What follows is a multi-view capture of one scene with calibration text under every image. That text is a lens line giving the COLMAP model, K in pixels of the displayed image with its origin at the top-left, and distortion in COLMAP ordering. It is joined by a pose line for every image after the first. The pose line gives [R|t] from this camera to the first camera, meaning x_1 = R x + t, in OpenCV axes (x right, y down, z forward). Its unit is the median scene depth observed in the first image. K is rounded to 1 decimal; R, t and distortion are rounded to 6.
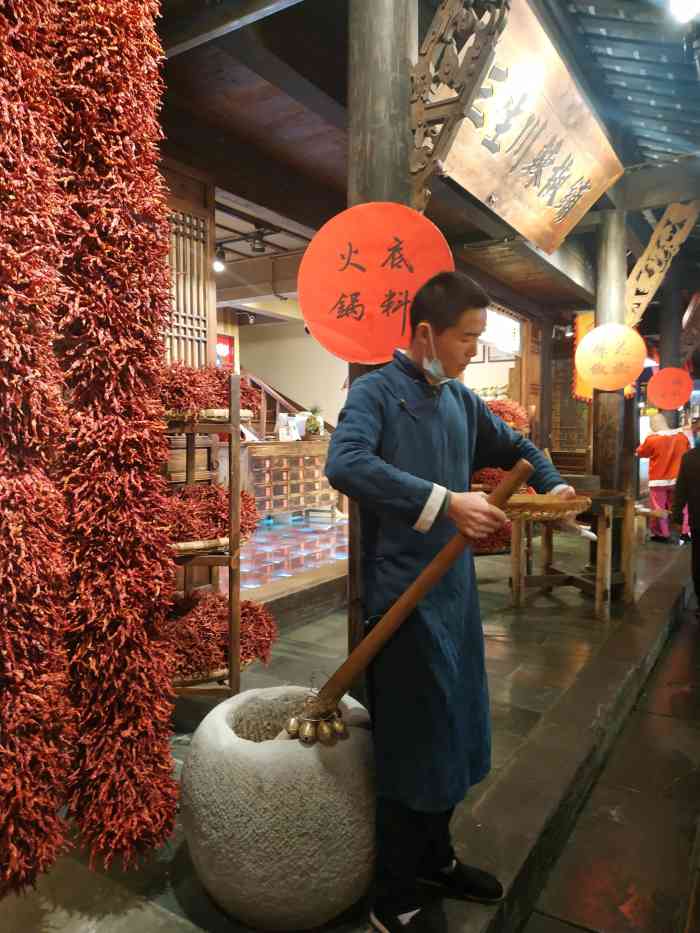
lens RADIAL K [[665.4, 0, 350.0], [0, 665.4, 466.5], [0, 0, 1]] dist [0.002373, 0.002255]
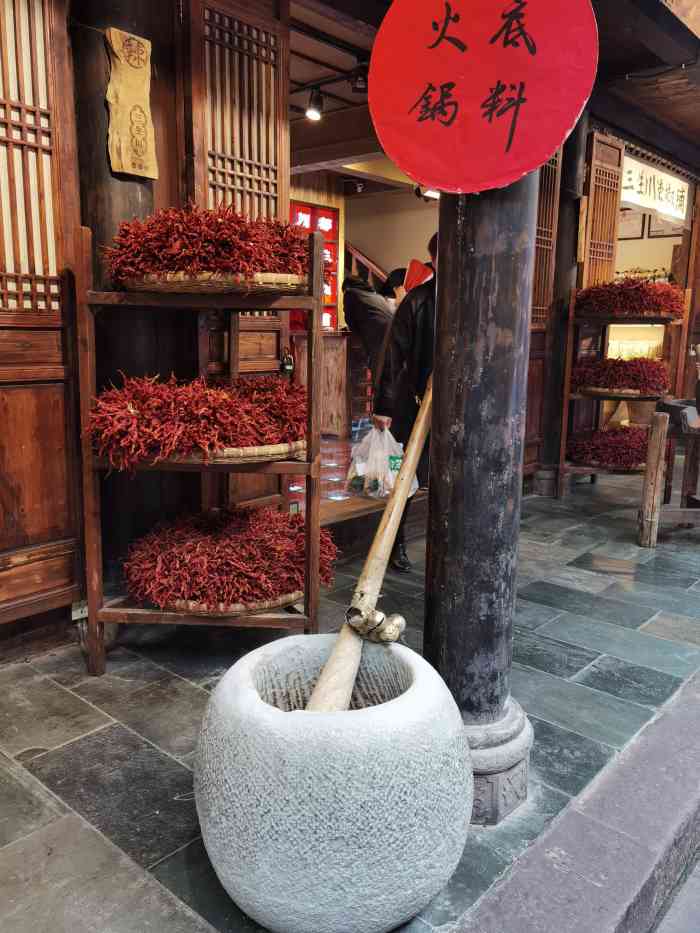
lens RADIAL K [[721.8, 0, 347.3], [0, 721.8, 494.2], [0, 0, 1]] dist [0.005407, -0.006958]
pose [[0.984887, 0.031320, -0.170344, 0.027866], [-0.000774, 0.984300, 0.176500, 0.011794], [0.173198, -0.173701, 0.969449, 0.115875]]
